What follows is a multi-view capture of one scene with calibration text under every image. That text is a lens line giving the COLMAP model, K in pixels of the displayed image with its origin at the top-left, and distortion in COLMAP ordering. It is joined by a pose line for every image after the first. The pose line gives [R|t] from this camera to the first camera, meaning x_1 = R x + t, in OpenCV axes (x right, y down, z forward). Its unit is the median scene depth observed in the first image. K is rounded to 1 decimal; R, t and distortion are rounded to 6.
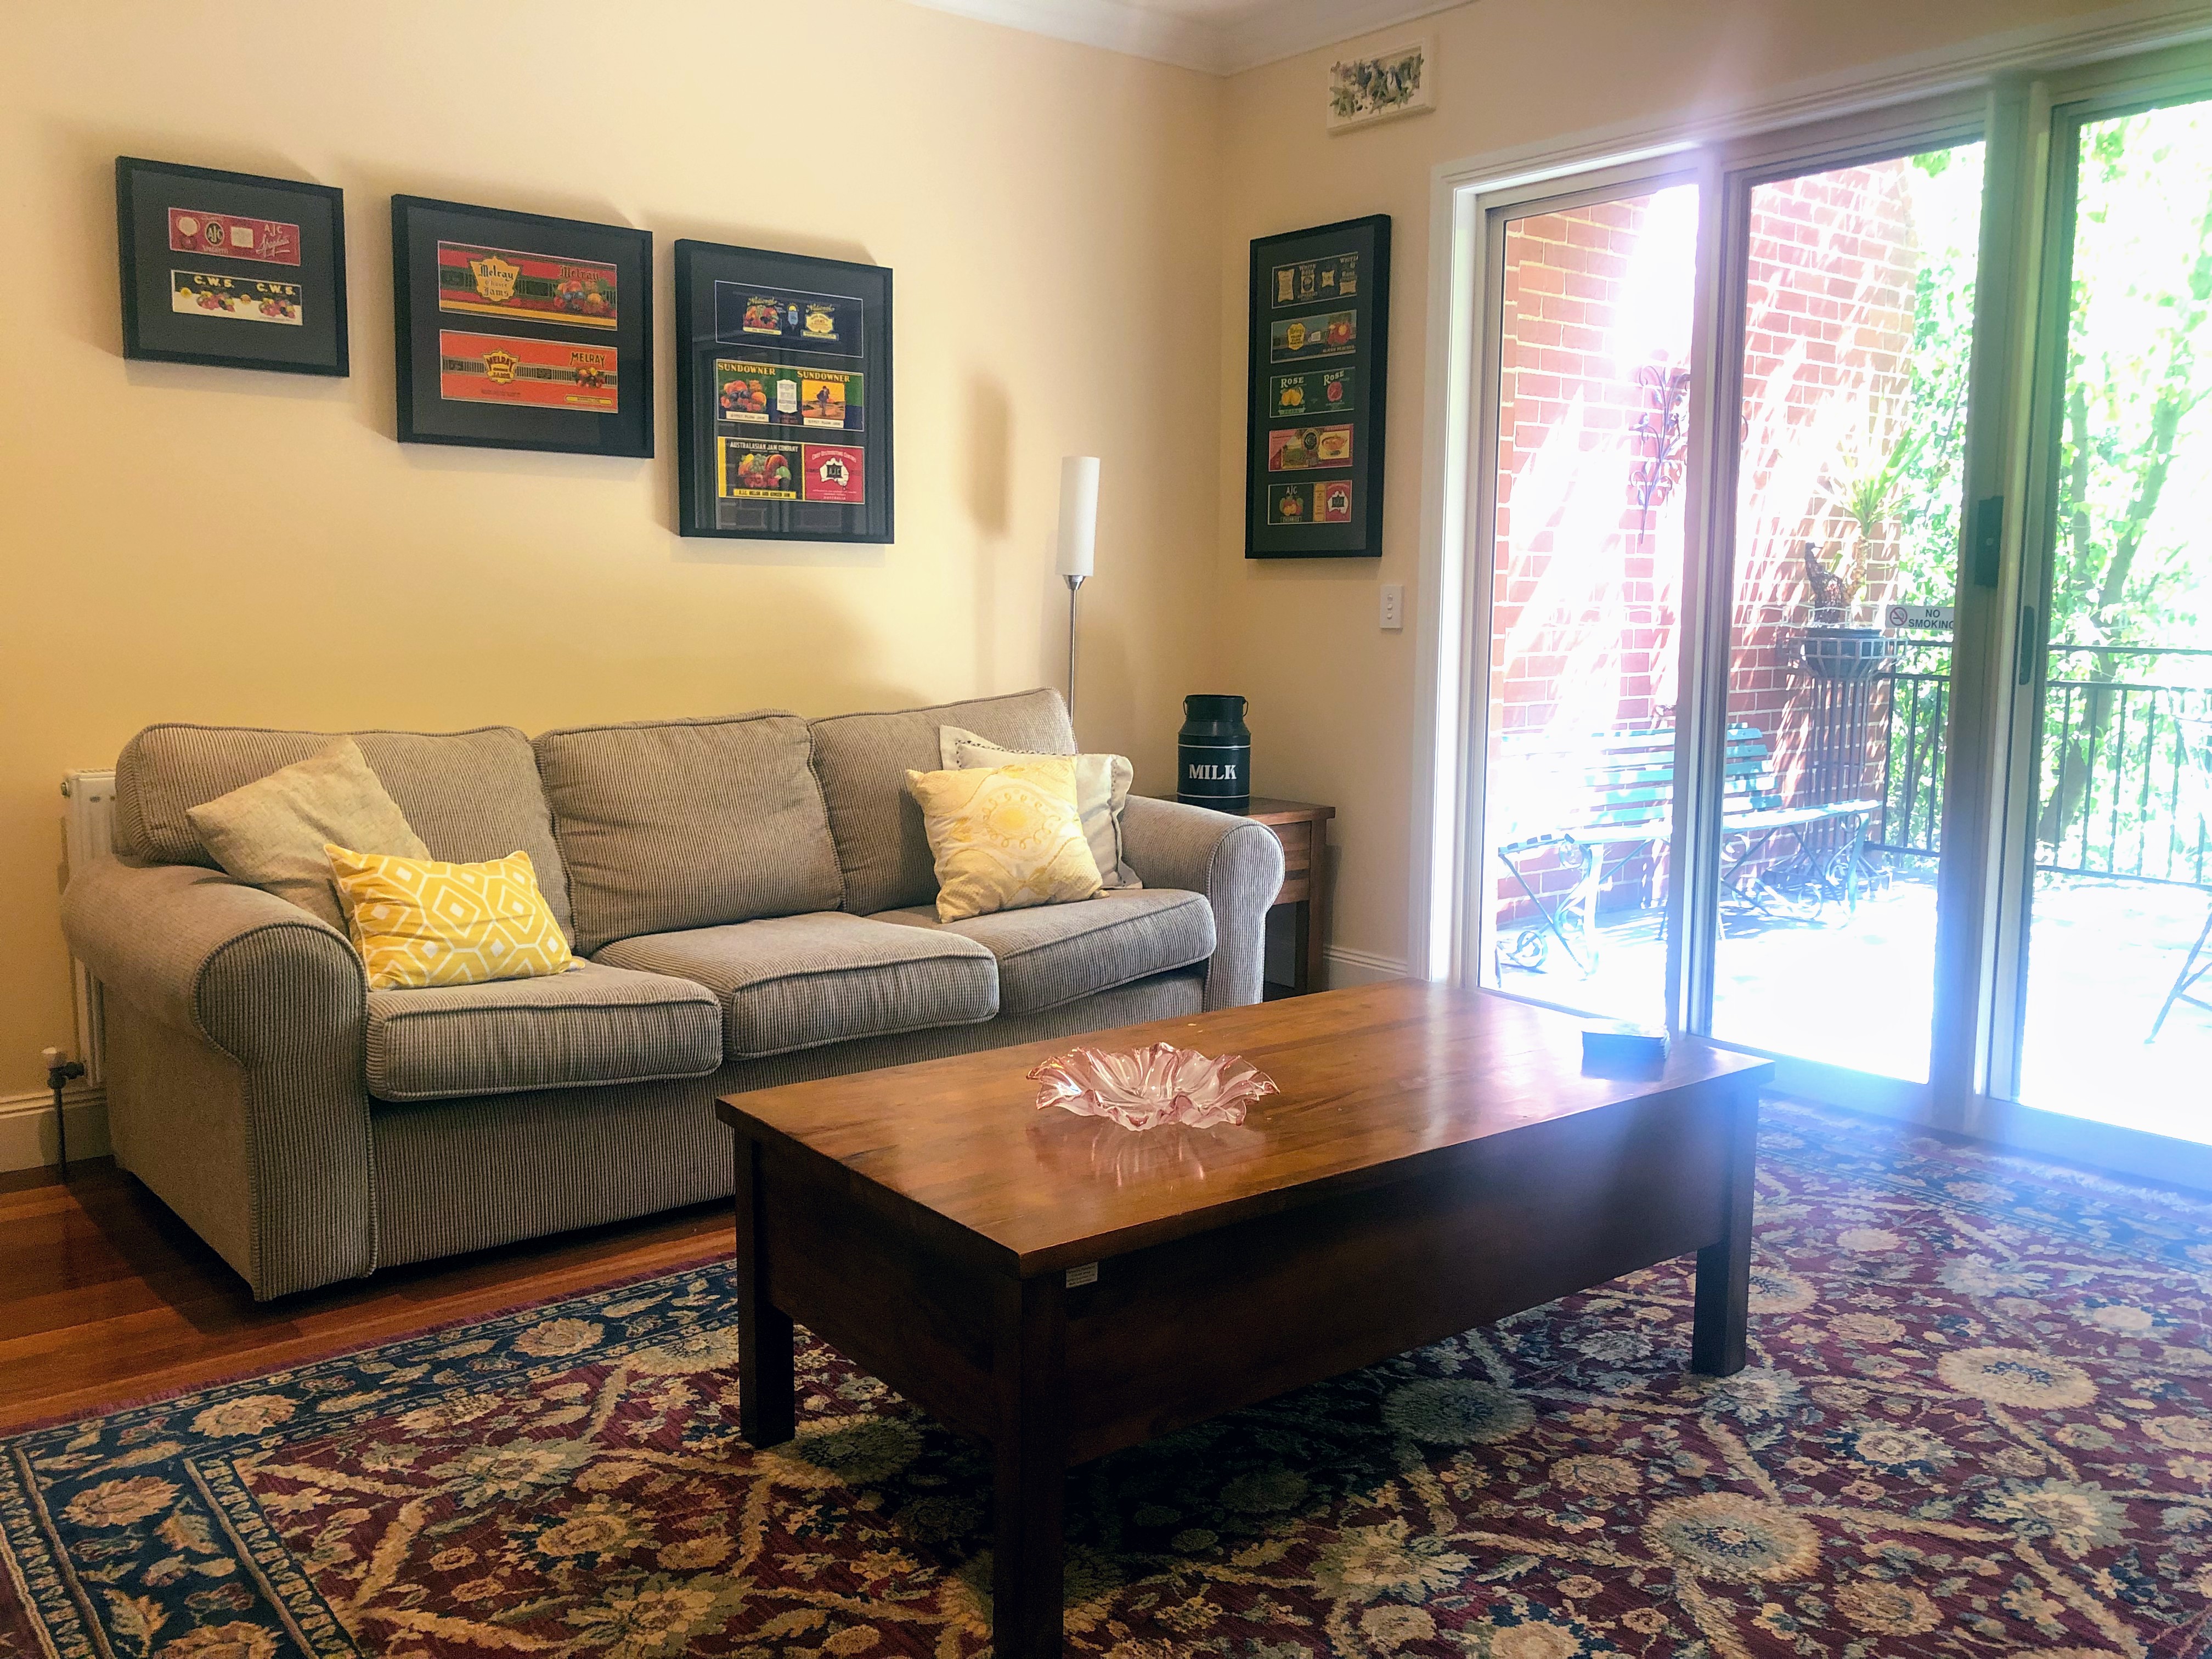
lens RADIAL K [[1814.6, 0, 1106.0], [0, 1814.6, 829.5], [0, 0, 1]] dist [0.005676, -0.000680]
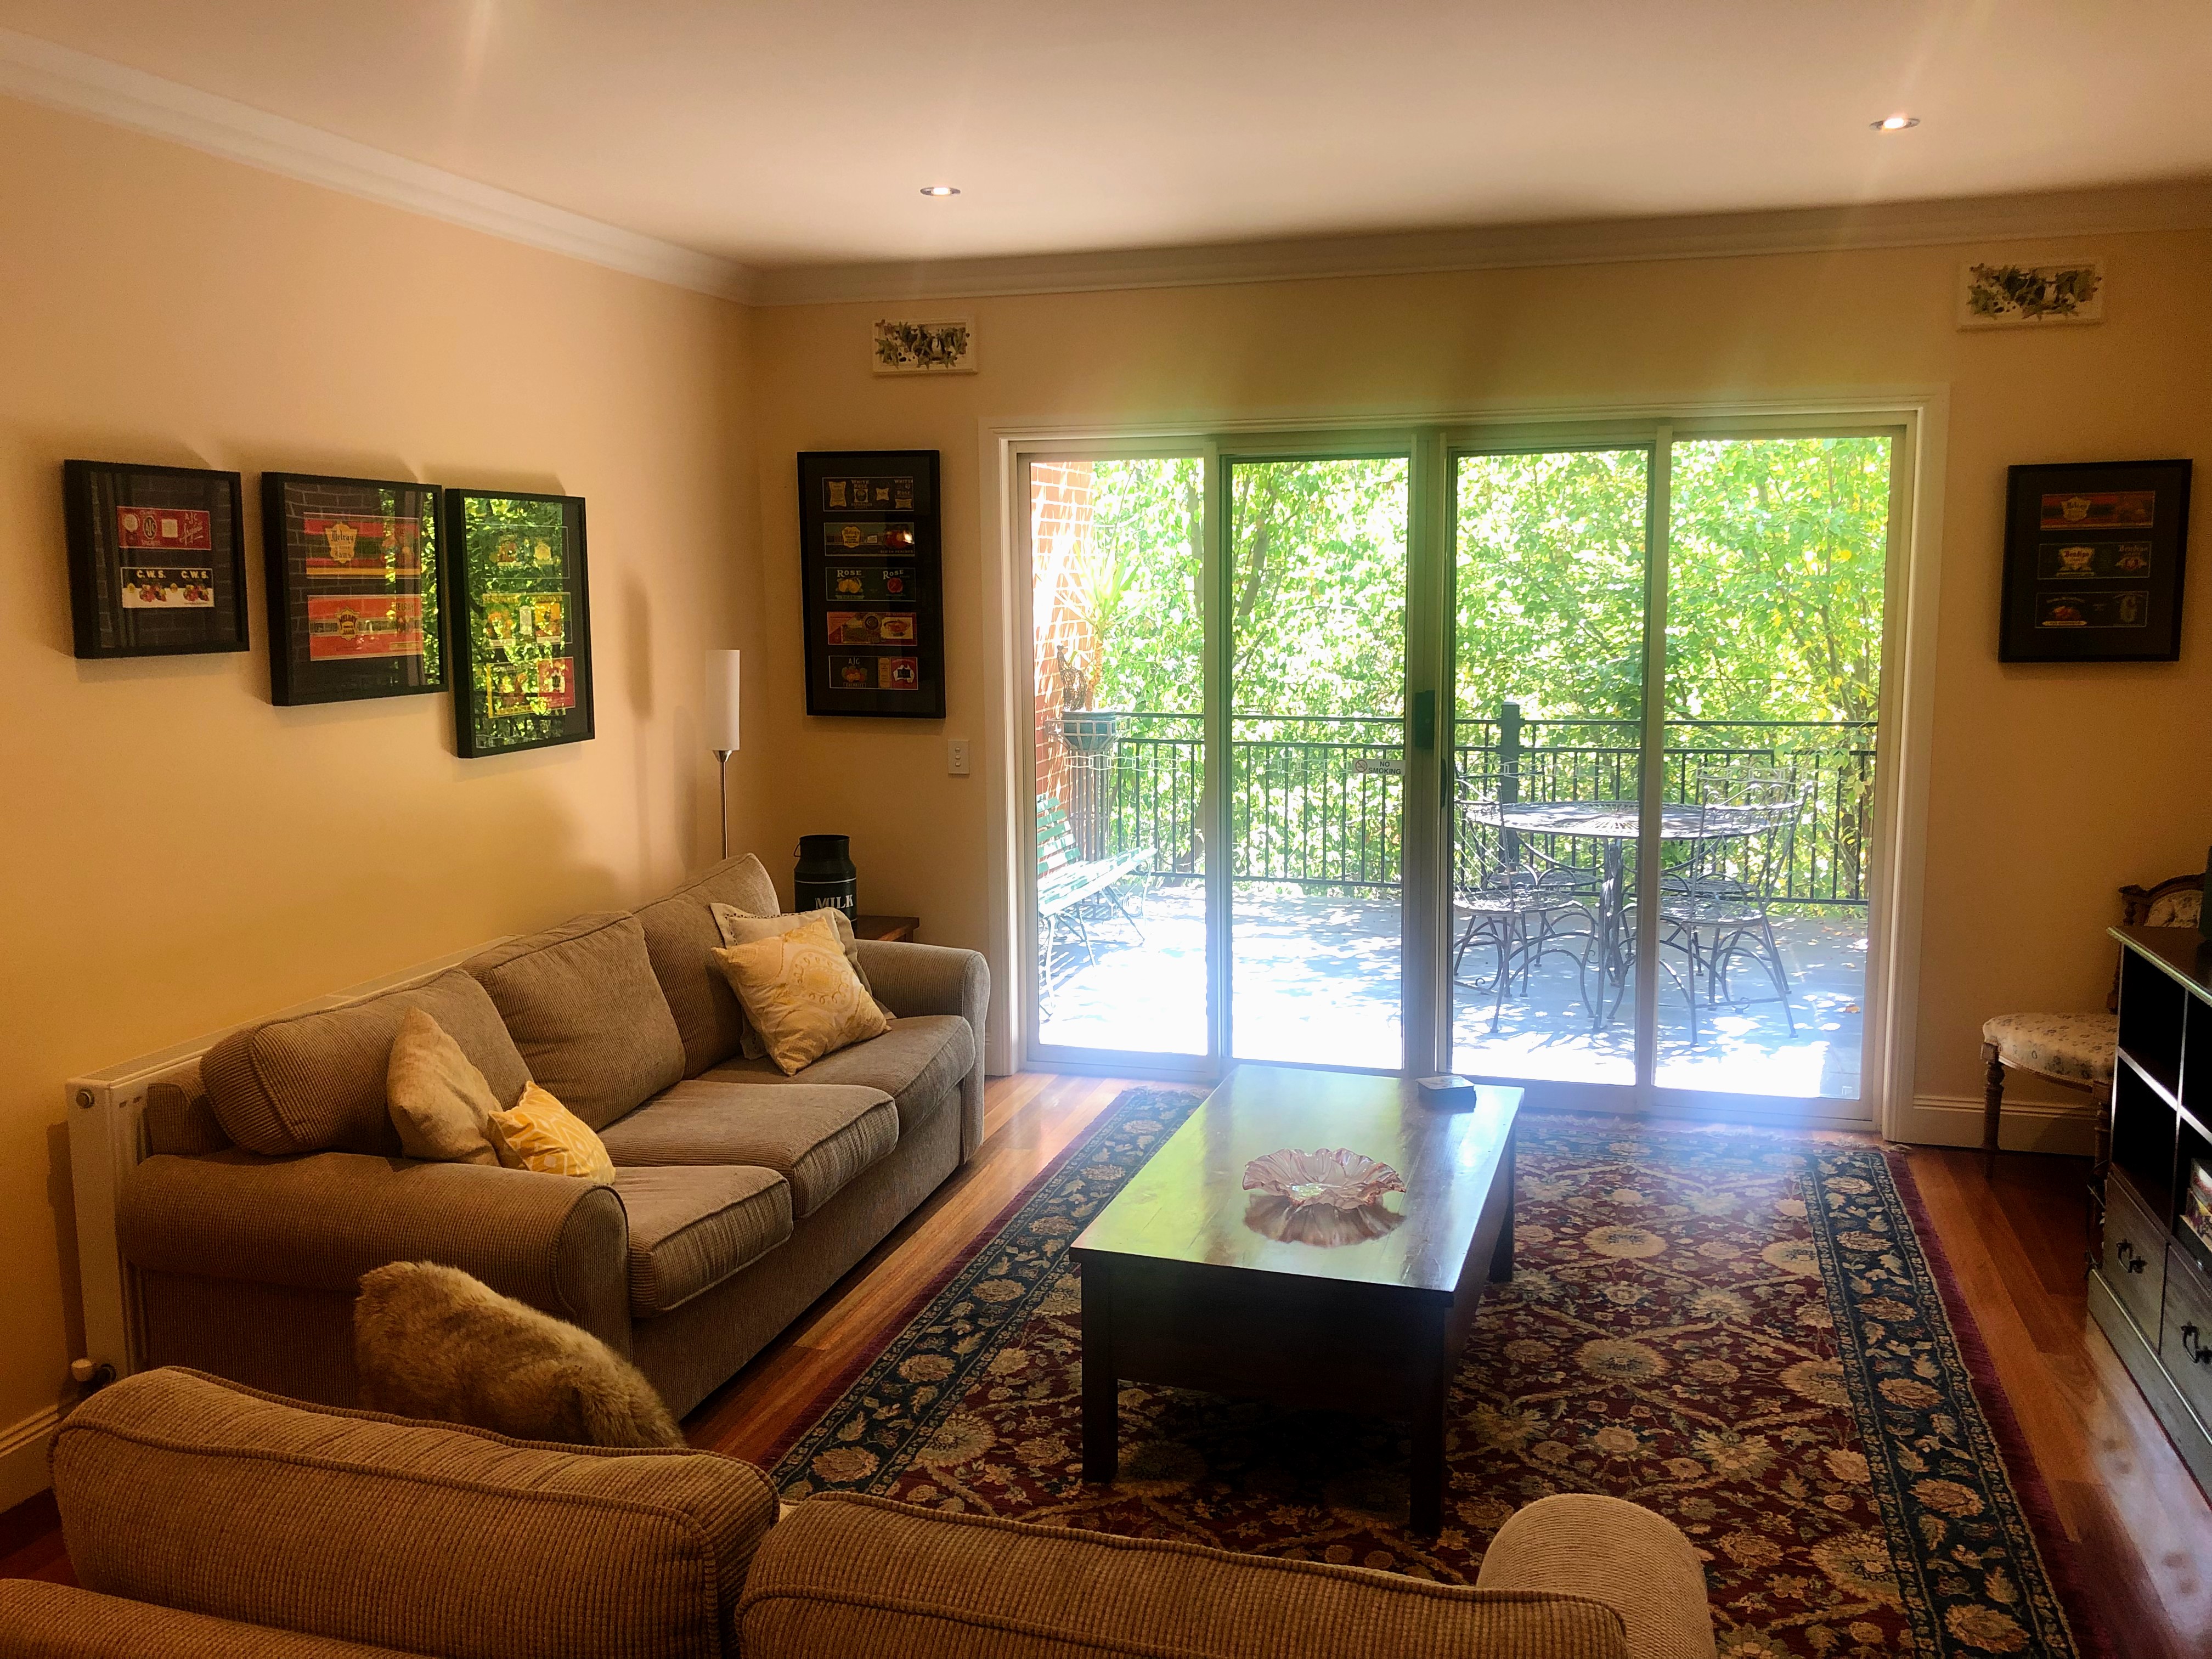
lens RADIAL K [[1808.8, 0, 1106.0], [0, 1808.8, 829.5], [0, 0, 1]] dist [-0.006474, -0.006002]
pose [[0.824386, -0.093830, 0.558196, -0.609375], [0.087477, 0.995436, 0.038134, -0.147523], [-0.559227, 0.017393, 0.828832, -0.124104]]
